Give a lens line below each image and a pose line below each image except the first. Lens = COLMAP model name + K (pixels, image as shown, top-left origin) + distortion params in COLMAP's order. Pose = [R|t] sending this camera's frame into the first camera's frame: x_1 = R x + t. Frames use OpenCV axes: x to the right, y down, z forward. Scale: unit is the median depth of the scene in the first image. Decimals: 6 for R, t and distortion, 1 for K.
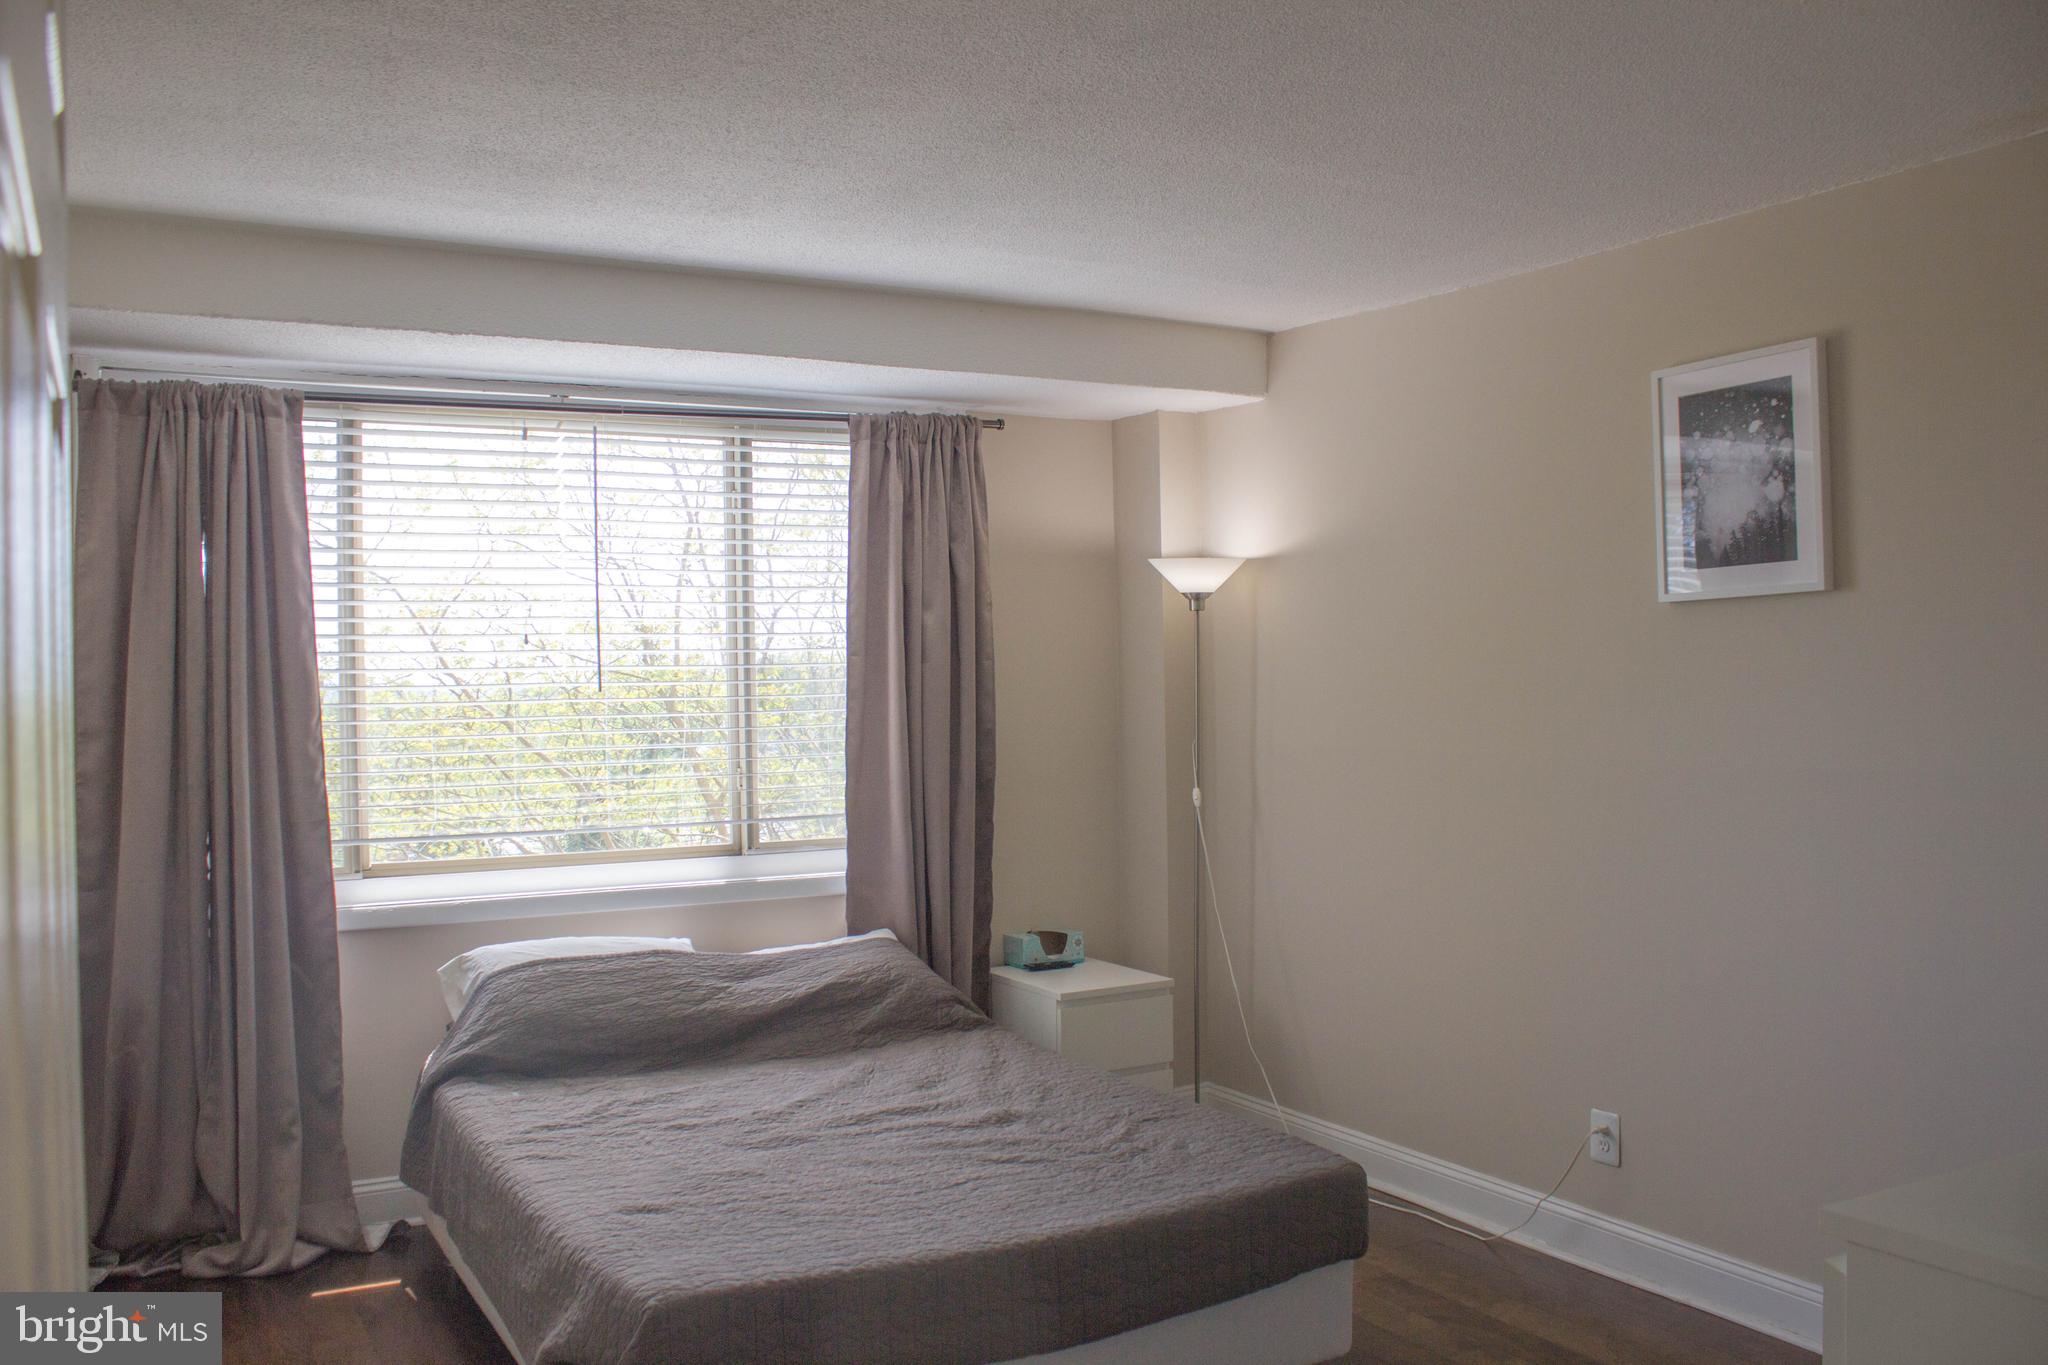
lens RADIAL K [[1699.0, 0, 985.5], [0, 1699.0, 712.1], [0, 0, 1]] dist [-0.166473, 0.135862]
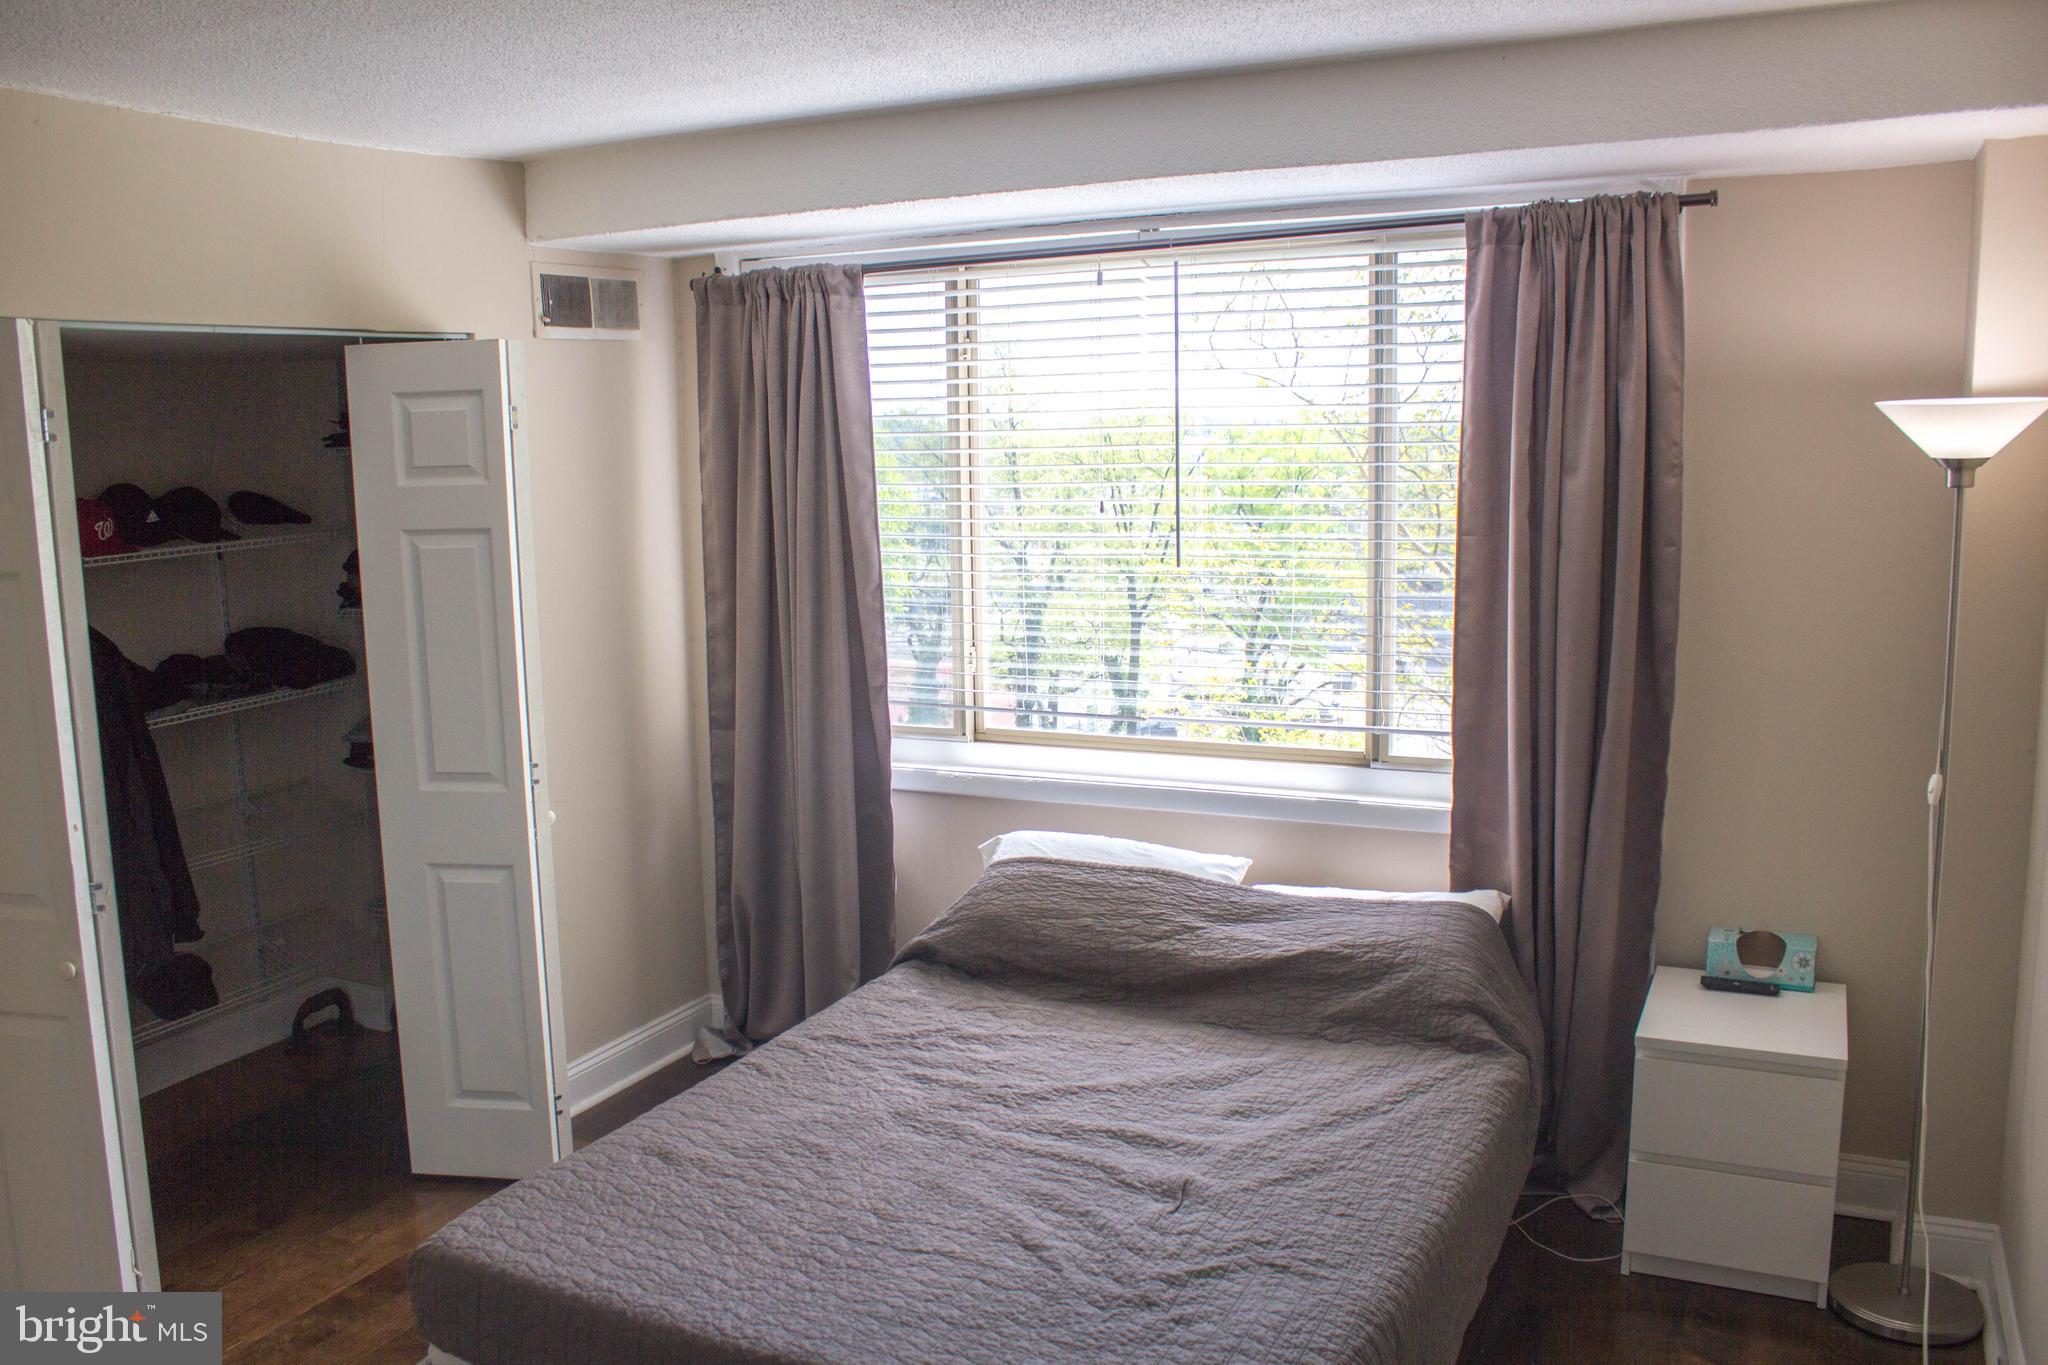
lens RADIAL K [[1658.0, 0, 1024.2], [0, 1658.0, 763.4], [0, 0, 1]] dist [-0.156686, 0.000742]
pose [[0.571981, 0.153553, -0.805766, 0.443818], [-0.003250, 0.982738, 0.184972, -0.071989], [0.820260, -0.103182, 0.562607, 0.442961]]
